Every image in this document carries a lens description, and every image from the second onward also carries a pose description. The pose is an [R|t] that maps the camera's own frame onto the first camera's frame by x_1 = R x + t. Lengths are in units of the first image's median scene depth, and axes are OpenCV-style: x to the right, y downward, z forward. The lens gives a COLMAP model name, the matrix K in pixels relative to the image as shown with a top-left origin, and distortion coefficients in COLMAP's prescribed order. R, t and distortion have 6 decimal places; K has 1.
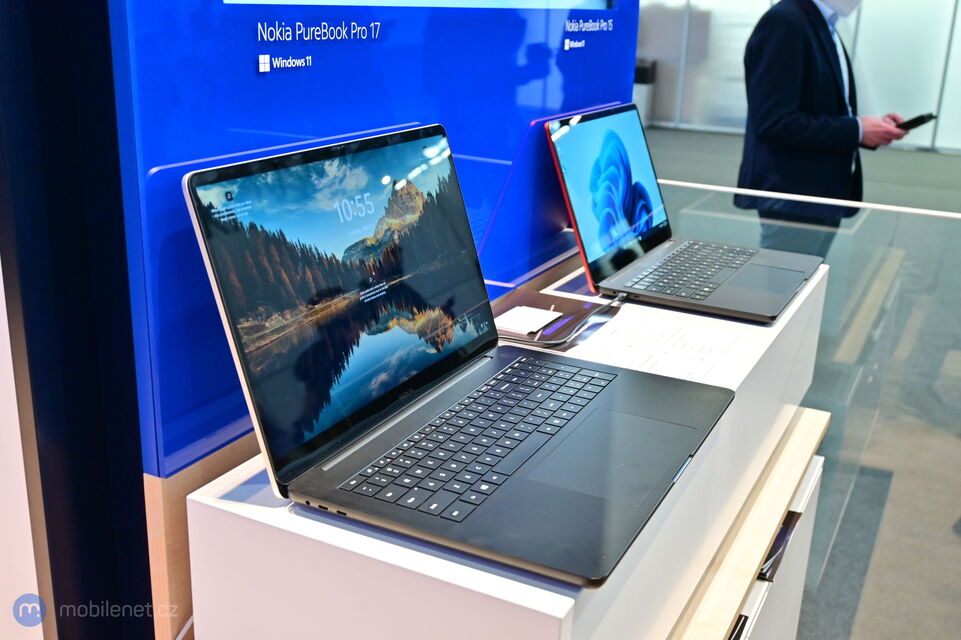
lens RADIAL K [[1035.7, 0, 480.5], [0, 1035.7, 320.0], [0, 0, 1]] dist [-0.002957, -0.007107]
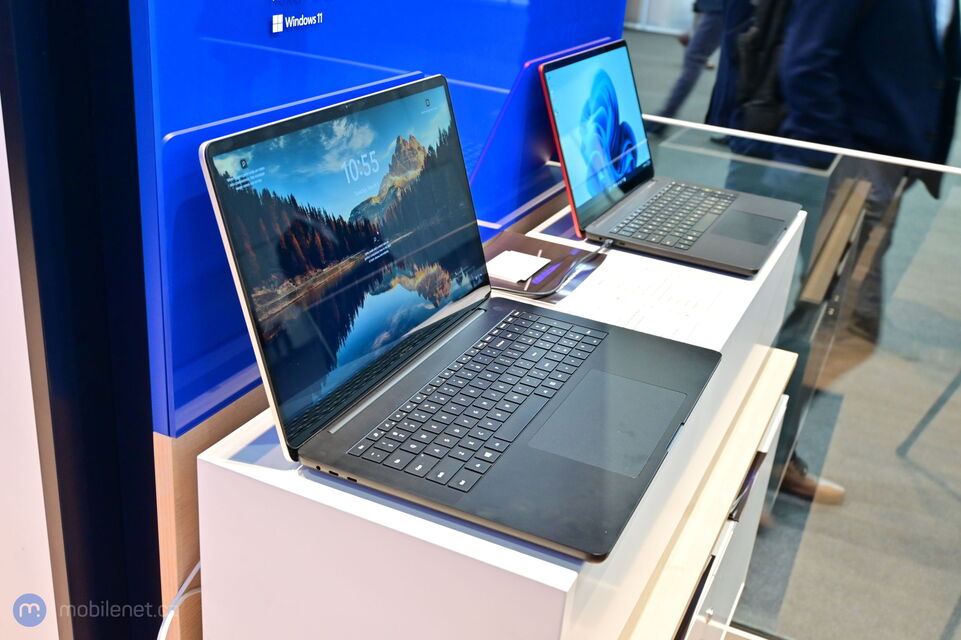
lens RADIAL K [[1035.7, 0, 480.5], [0, 1035.7, 320.0], [0, 0, 1]] dist [-0.002957, -0.007107]
pose [[0.998375, 0.029969, 0.048474, -0.050897], [-0.034836, 0.994081, 0.102905, -0.069475], [-0.045103, -0.104427, 0.993509, -0.014316]]
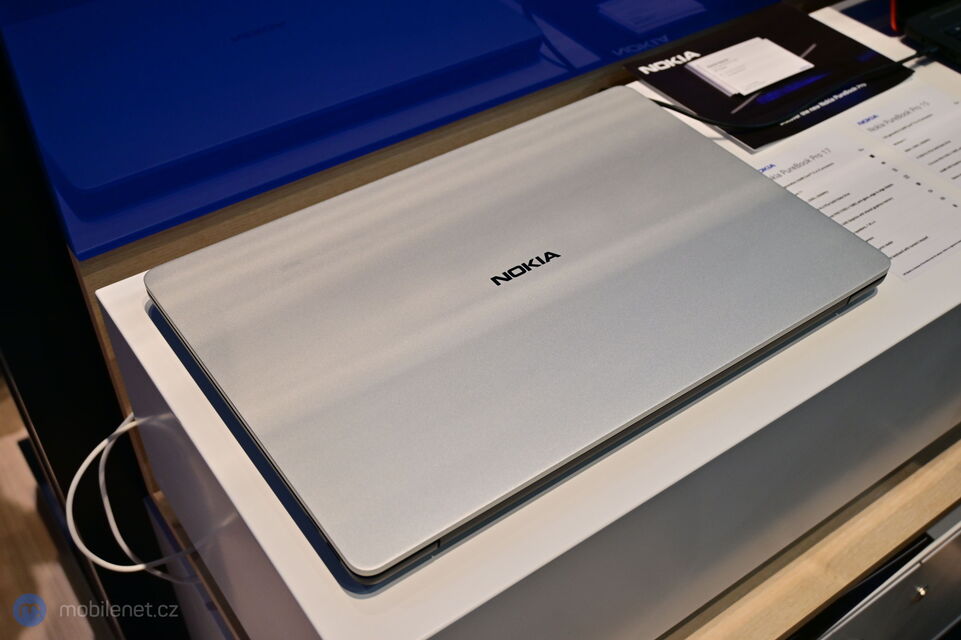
lens RADIAL K [[1035.7, 0, 480.5], [0, 1035.7, 320.0], [0, 0, 1]] dist [-0.002957, -0.007107]
pose [[0.884694, 0.303957, -0.353450, 0.243823], [-0.126740, 0.886466, 0.445102, -0.183434], [0.448613, -0.348982, 0.822774, 0.400948]]
